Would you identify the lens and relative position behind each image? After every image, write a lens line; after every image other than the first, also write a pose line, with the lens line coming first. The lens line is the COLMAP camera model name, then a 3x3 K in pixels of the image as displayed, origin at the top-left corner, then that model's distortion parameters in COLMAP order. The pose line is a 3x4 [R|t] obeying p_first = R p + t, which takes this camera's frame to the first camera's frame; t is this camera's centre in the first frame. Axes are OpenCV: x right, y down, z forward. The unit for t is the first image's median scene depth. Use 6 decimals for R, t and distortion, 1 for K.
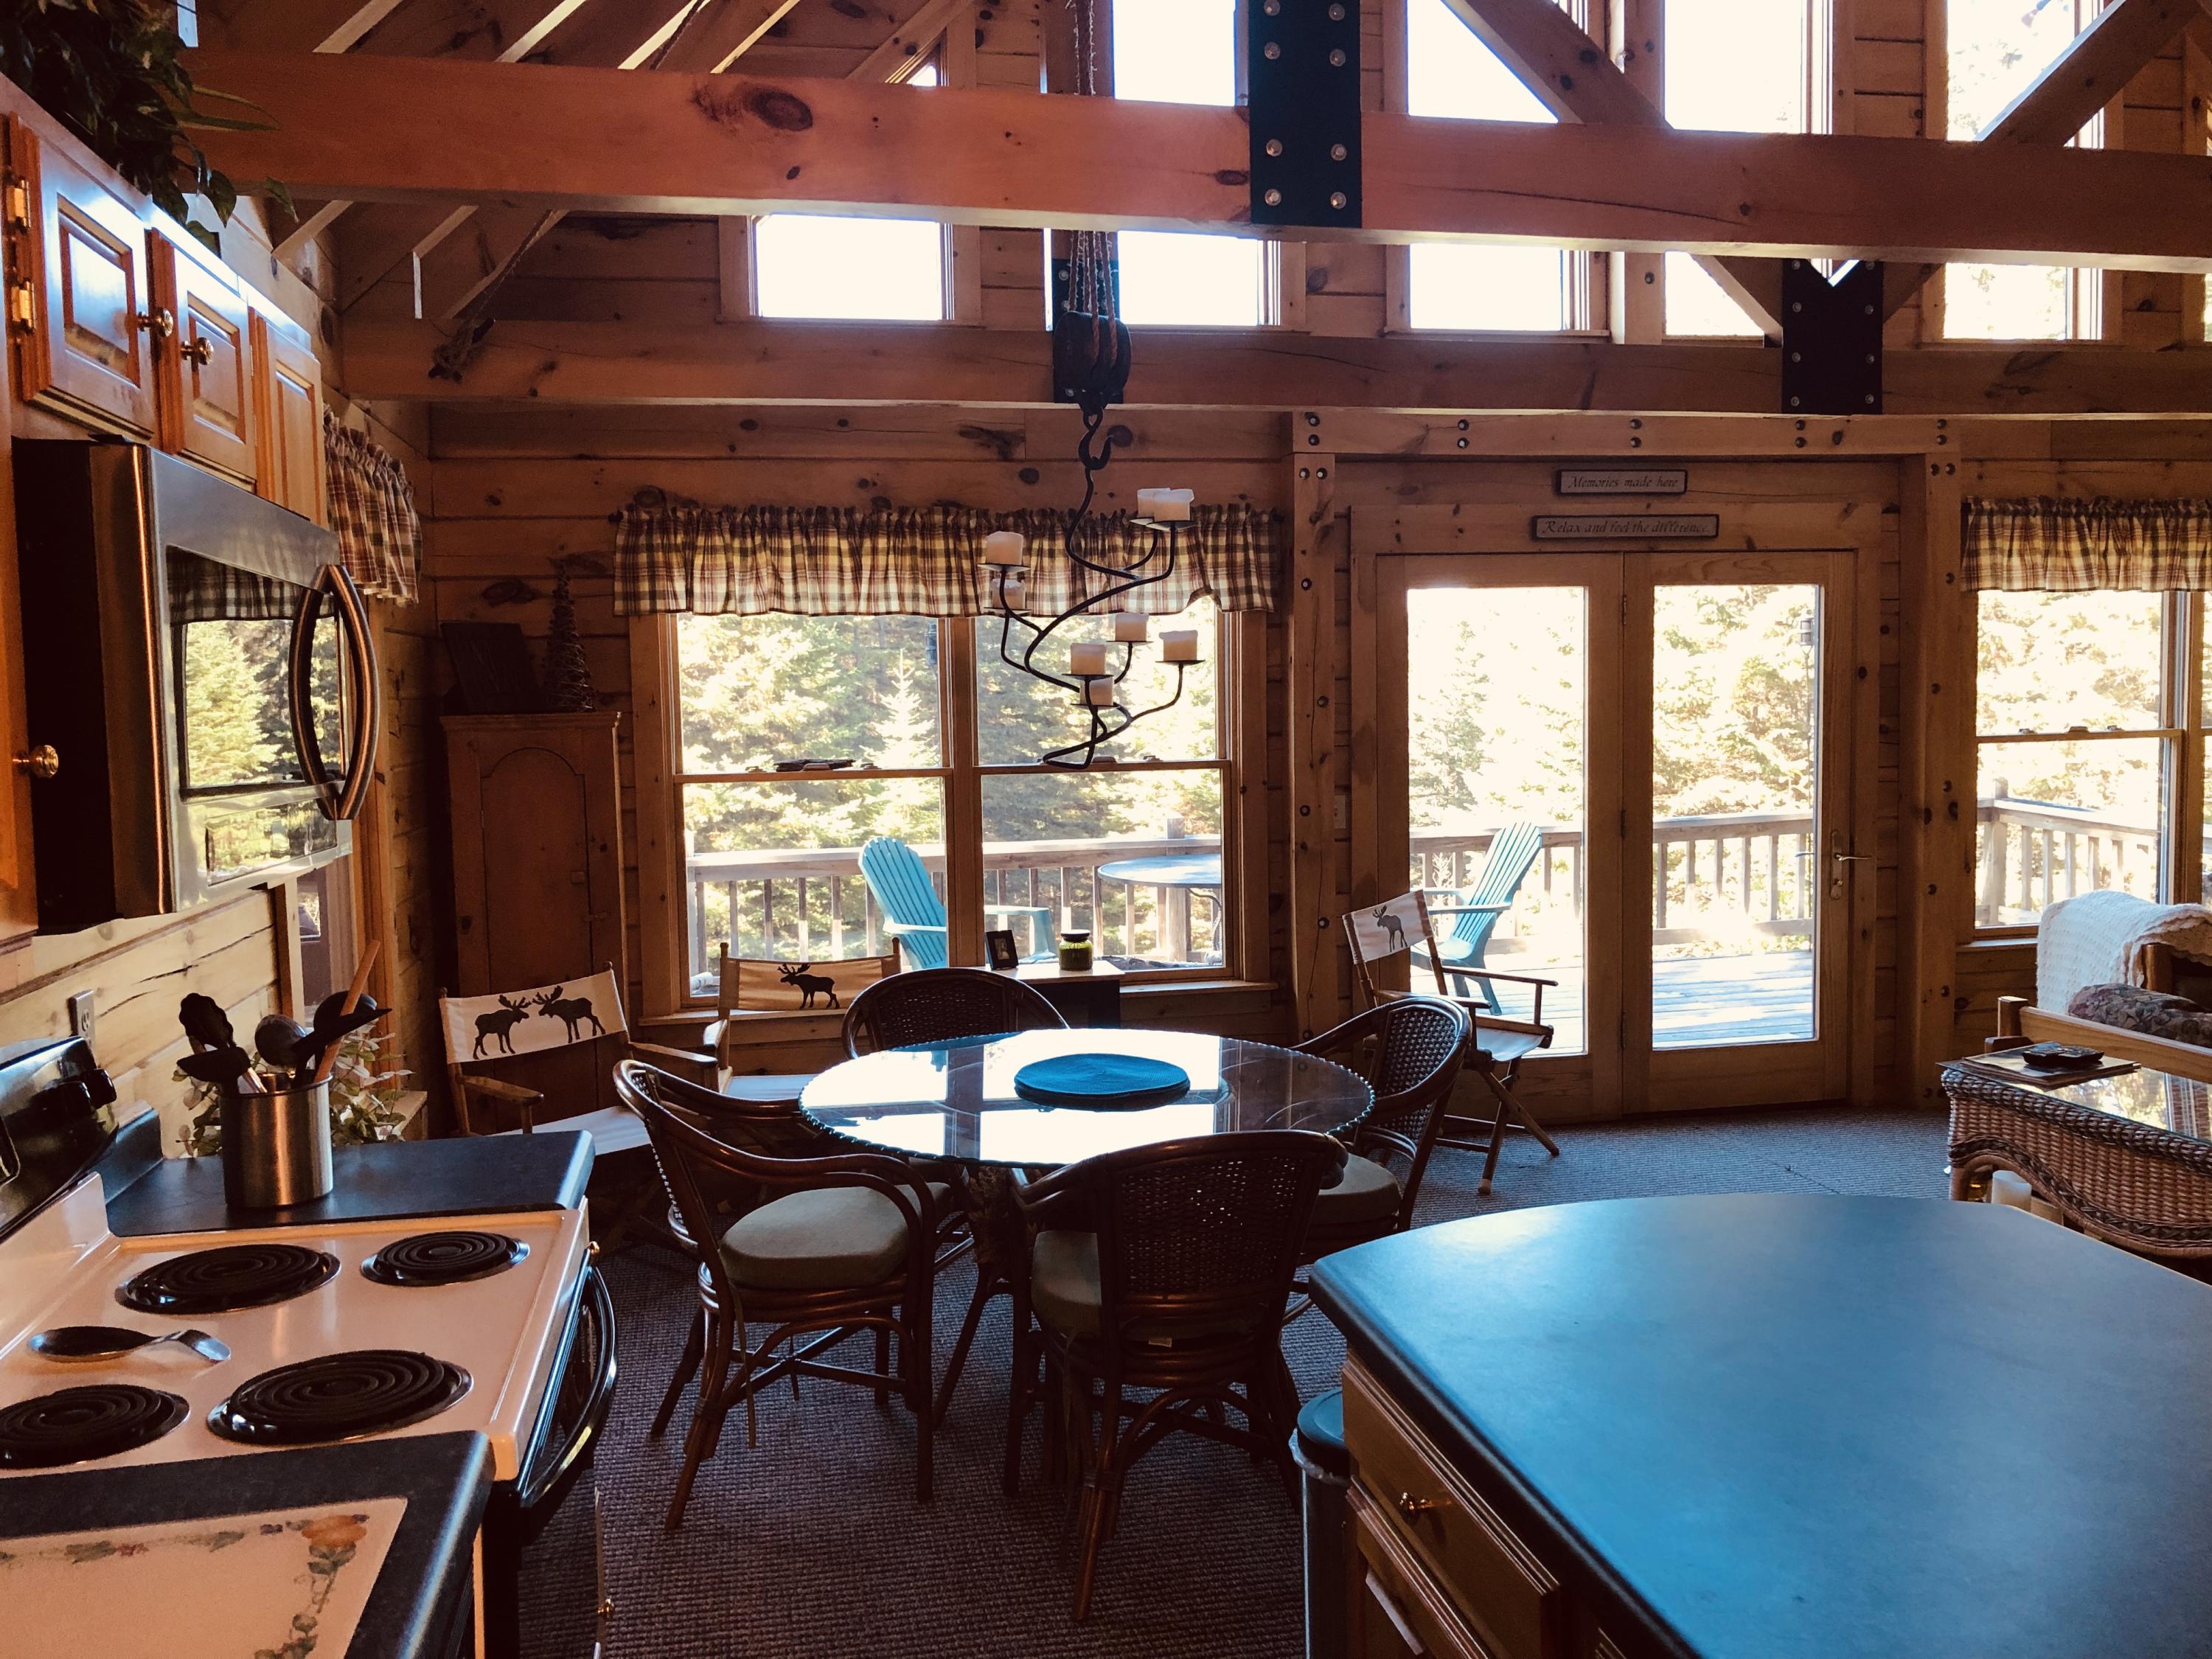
lens RADIAL K [[1830.1, 0, 1107.7], [0, 1830.1, 819.3], [0, 0, 1]] dist [0.019319, 0.011691]
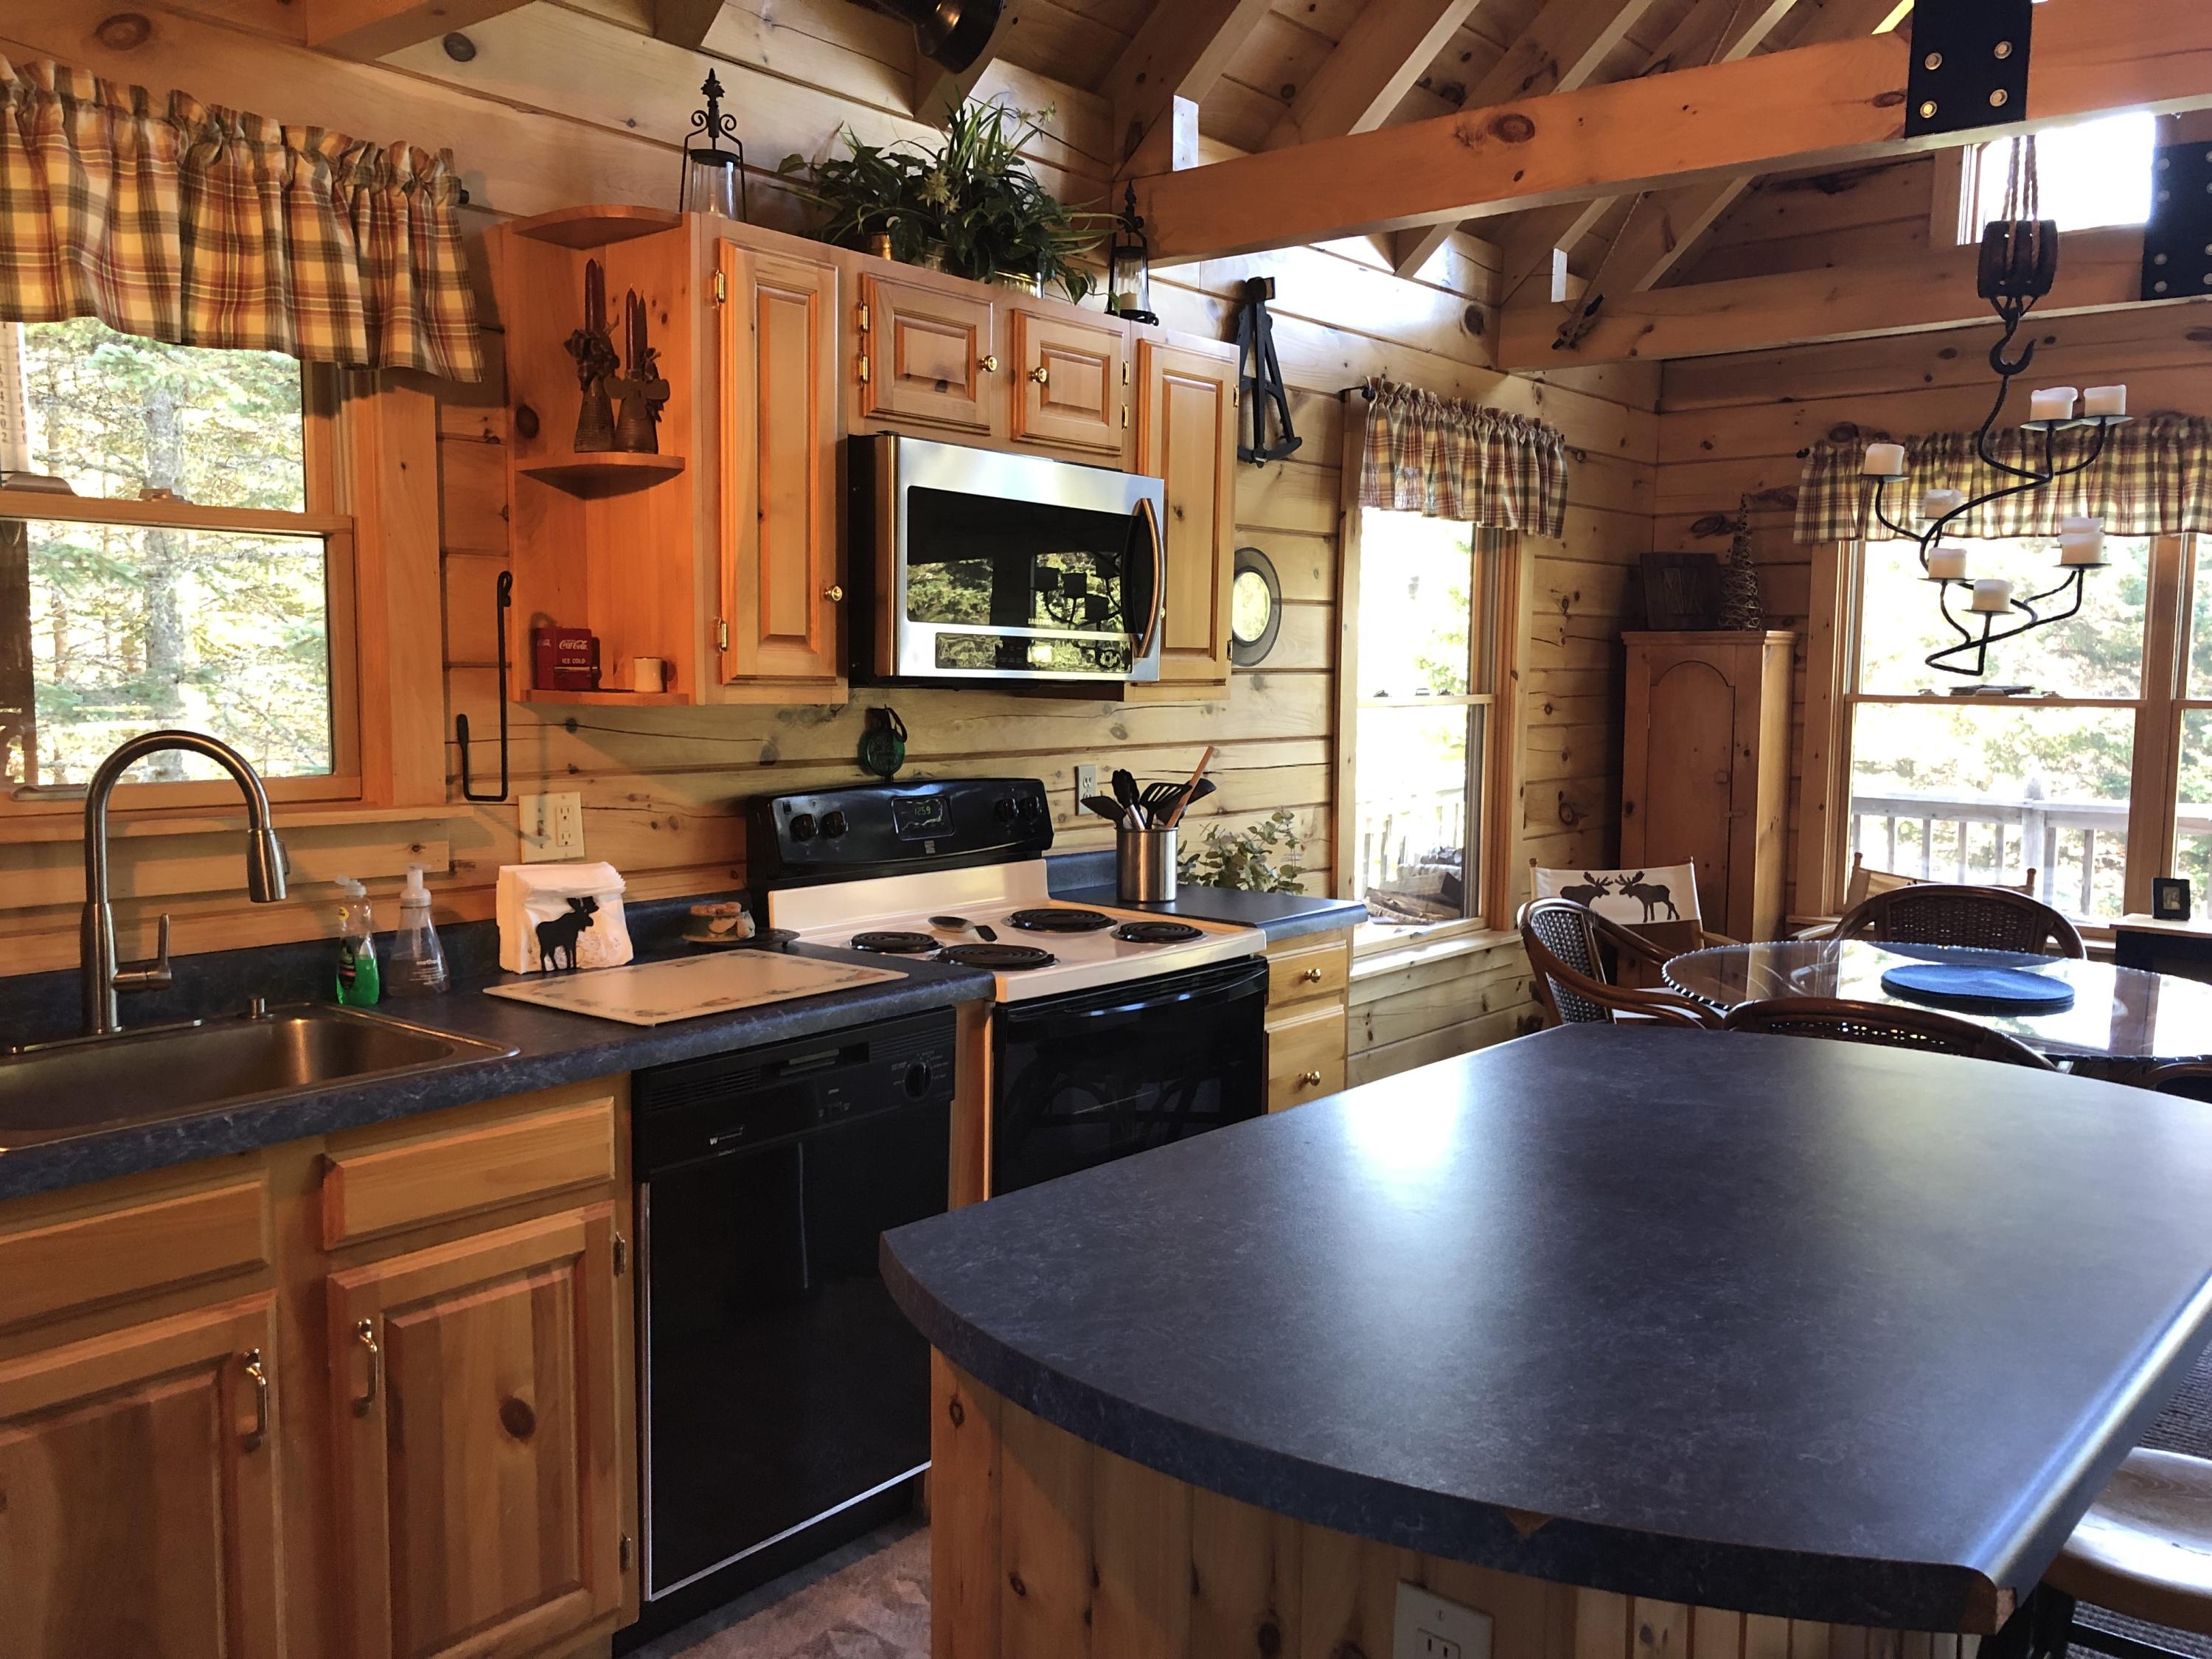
lens RADIAL K [[1830.1, 0, 1098.3], [0, 1830.1, 841.0], [0, 0, 1]] dist [0.019319, 0.011691]
pose [[0.643030, 0.097790, -0.759572, 0.313565], [-0.072966, 0.995125, 0.066346, 0.022944], [0.762357, 0.012760, 0.647031, -0.025281]]
